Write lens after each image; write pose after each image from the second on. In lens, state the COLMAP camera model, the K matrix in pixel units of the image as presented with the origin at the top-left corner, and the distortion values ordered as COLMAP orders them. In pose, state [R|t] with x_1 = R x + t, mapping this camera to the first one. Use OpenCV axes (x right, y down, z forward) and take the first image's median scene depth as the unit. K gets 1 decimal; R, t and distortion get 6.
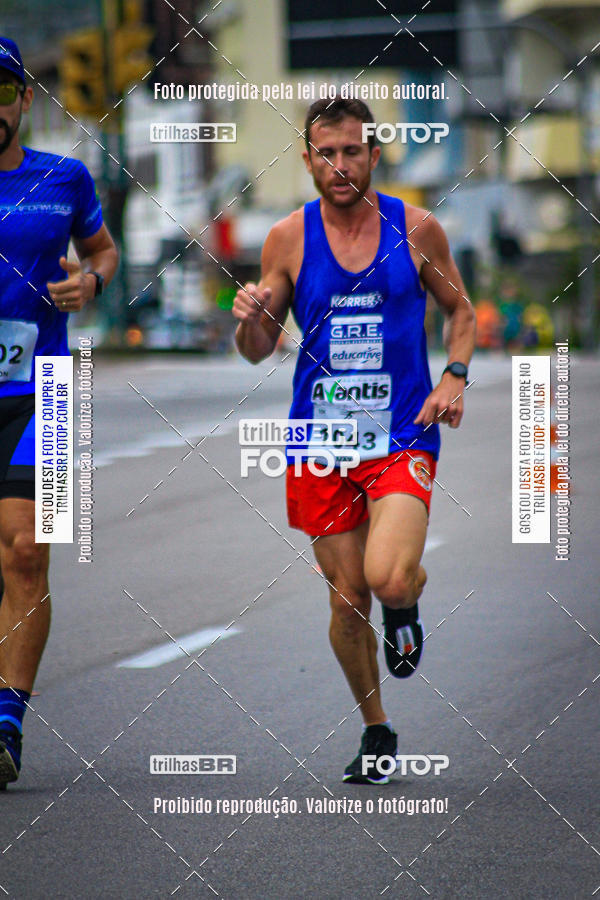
lens RADIAL K [[6214.5, 0, 303.7], [0, 6214.5, 453.4], [0, 0, 1]] dist [1.640854, 9.320709]
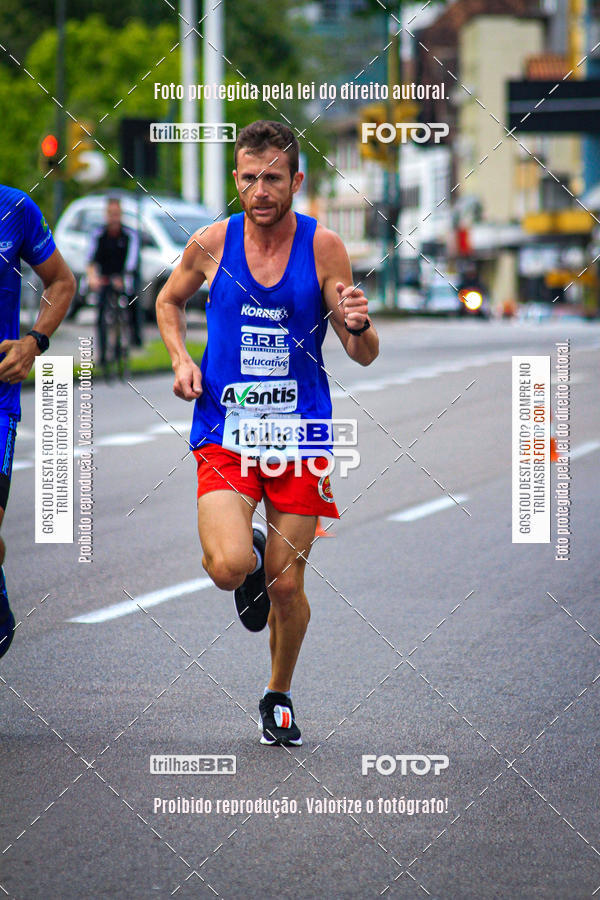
lens RADIAL K [[6214.5, 0, 303.7], [0, 6214.5, 453.4], [0, 0, 1]] dist [1.640854, 9.320709]
pose [[0.999269, 0.022786, 0.030696, -0.073308], [-0.022667, 0.999734, -0.004190, 0.018459], [-0.030783, 0.003491, 0.999520, -0.394424]]
